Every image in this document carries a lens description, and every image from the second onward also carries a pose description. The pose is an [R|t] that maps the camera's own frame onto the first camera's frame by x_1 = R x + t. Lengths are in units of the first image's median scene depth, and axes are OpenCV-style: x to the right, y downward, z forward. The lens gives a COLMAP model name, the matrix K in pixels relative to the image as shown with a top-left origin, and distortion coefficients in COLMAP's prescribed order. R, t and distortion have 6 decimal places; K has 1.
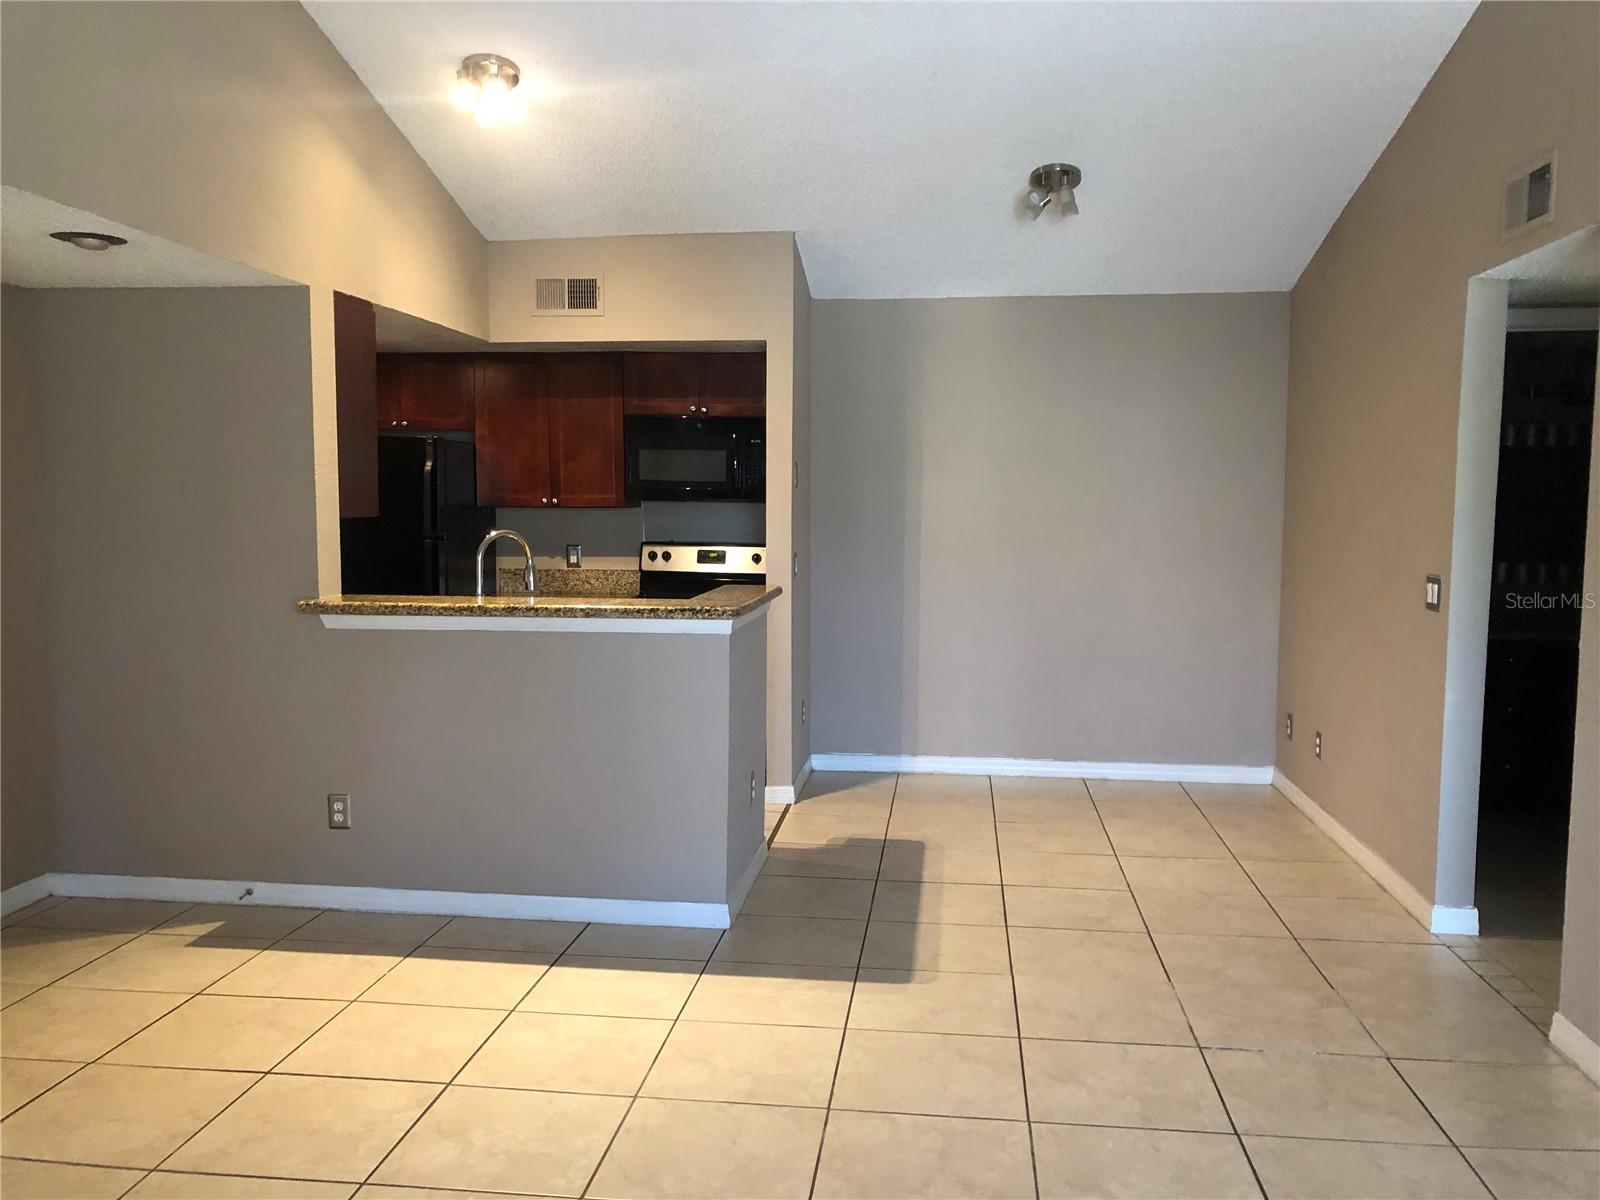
lens RADIAL K [[1306.1, 0, 786.6], [0, 1306.1, 611.3], [0, 0, 1]] dist [0.048709, -0.064657]
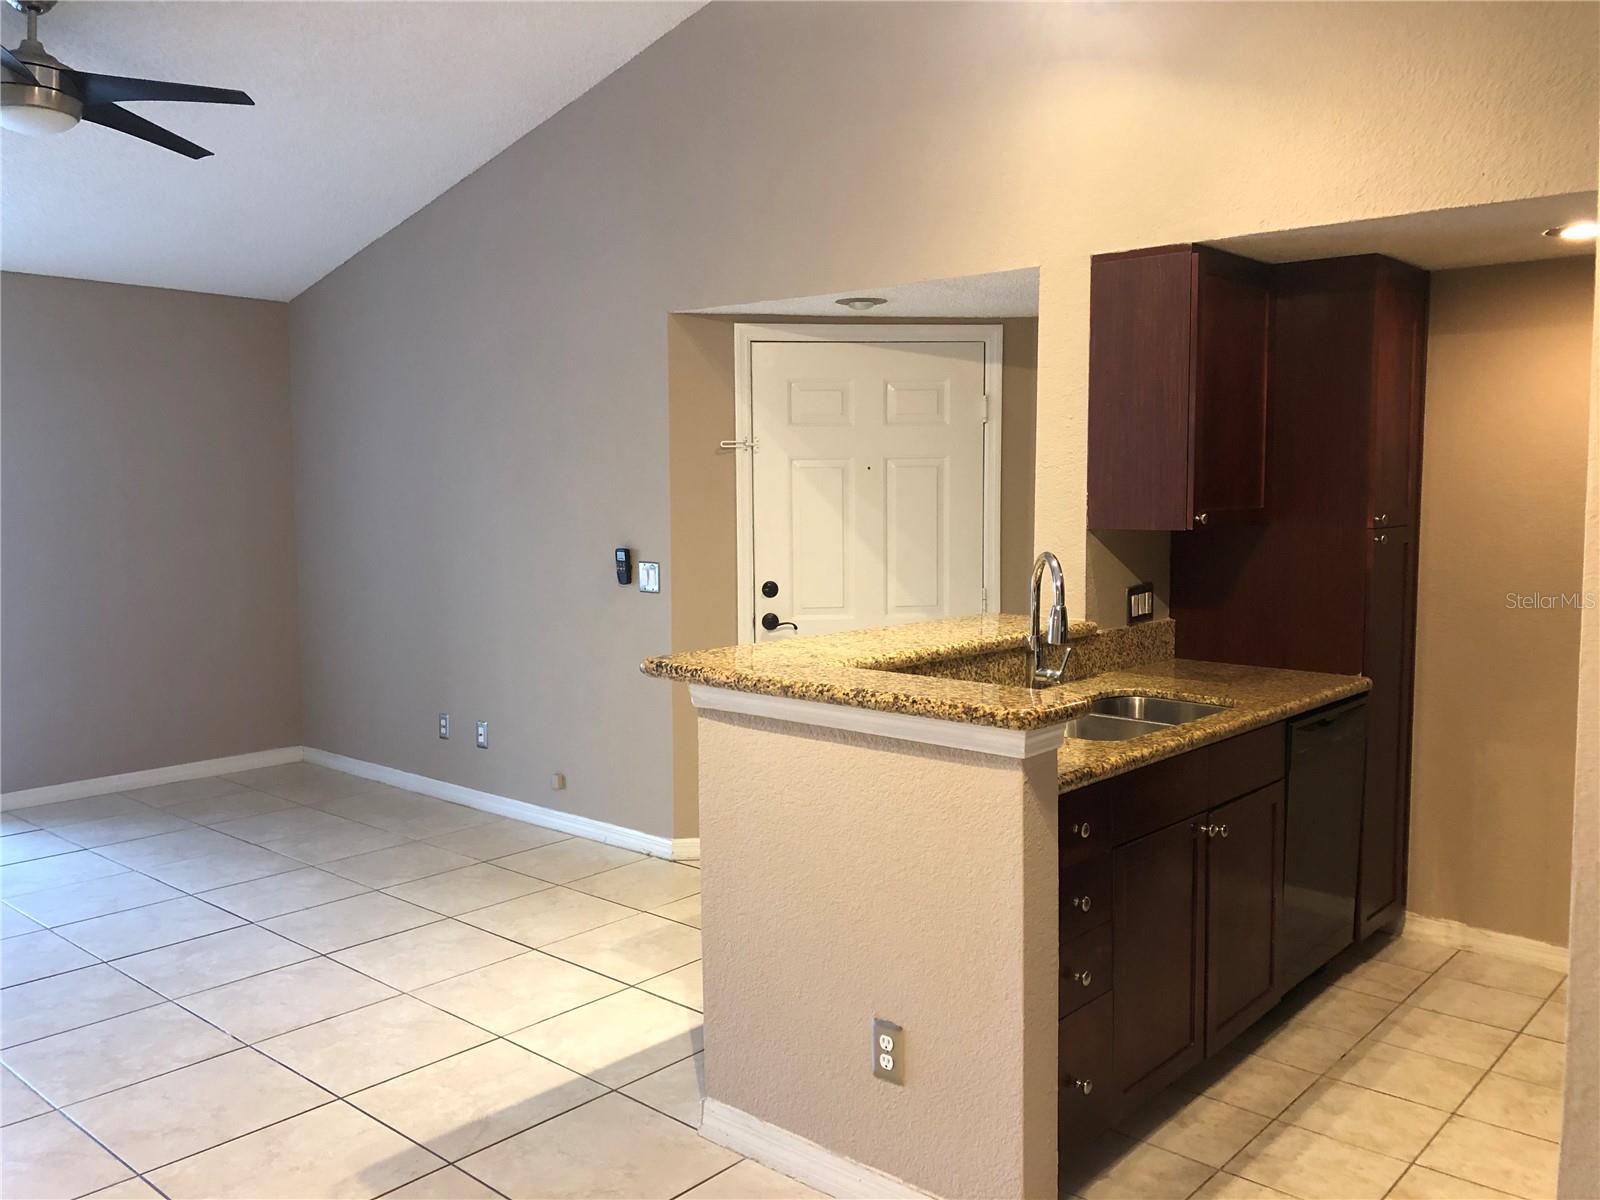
lens RADIAL K [[1306.1, 0, 810.0], [0, 1306.1, 587.6], [0, 0, 1]] dist [0.048709, -0.064657]
pose [[-0.557218, 0.062206, -0.828033, 0.324957], [-0.074207, 0.989470, 0.124270, -0.089438], [0.827044, 0.130691, -0.546734, 0.946690]]
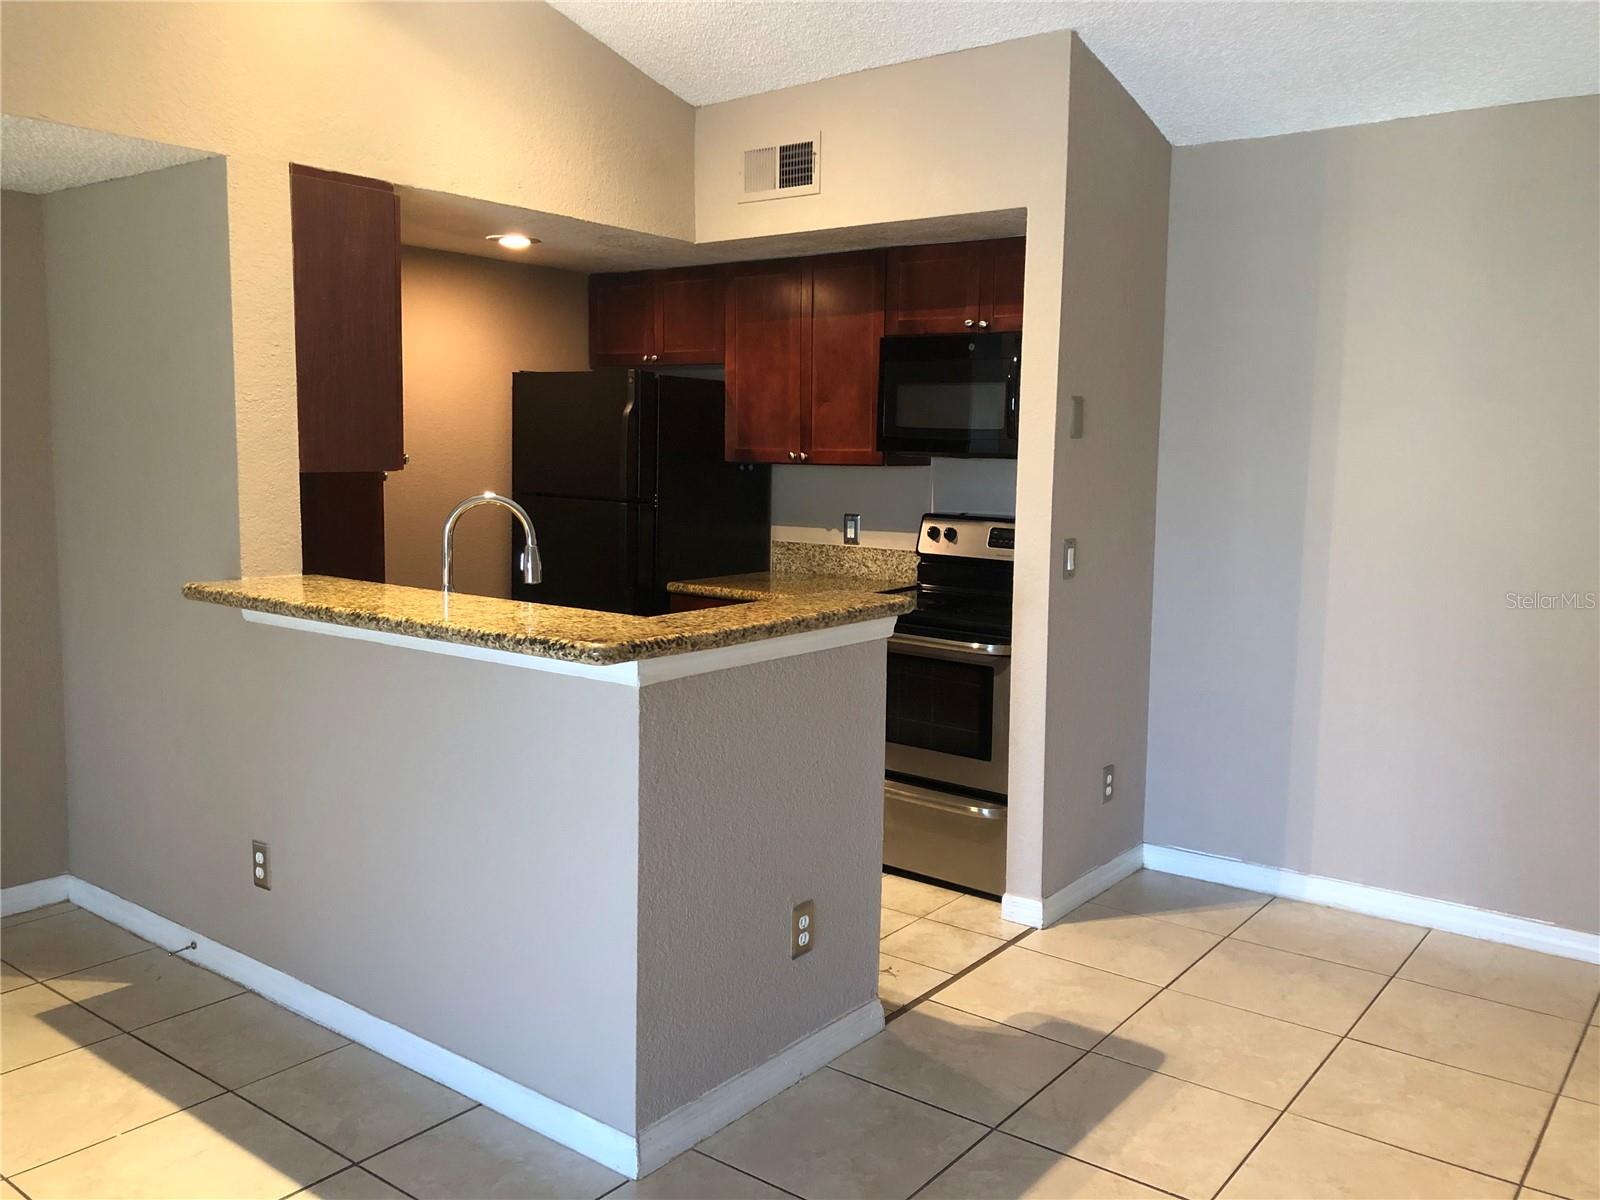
lens RADIAL K [[1306.1, 0, 804.6], [0, 1306.1, 588.8], [0, 0, 1]] dist [0.048709, -0.064657]
pose [[0.865466, 0.064307, -0.496823, 0.204005], [-0.056263, 0.997930, 0.031157, -0.031868], [0.497798, 0.000987, 0.867293, 0.356738]]
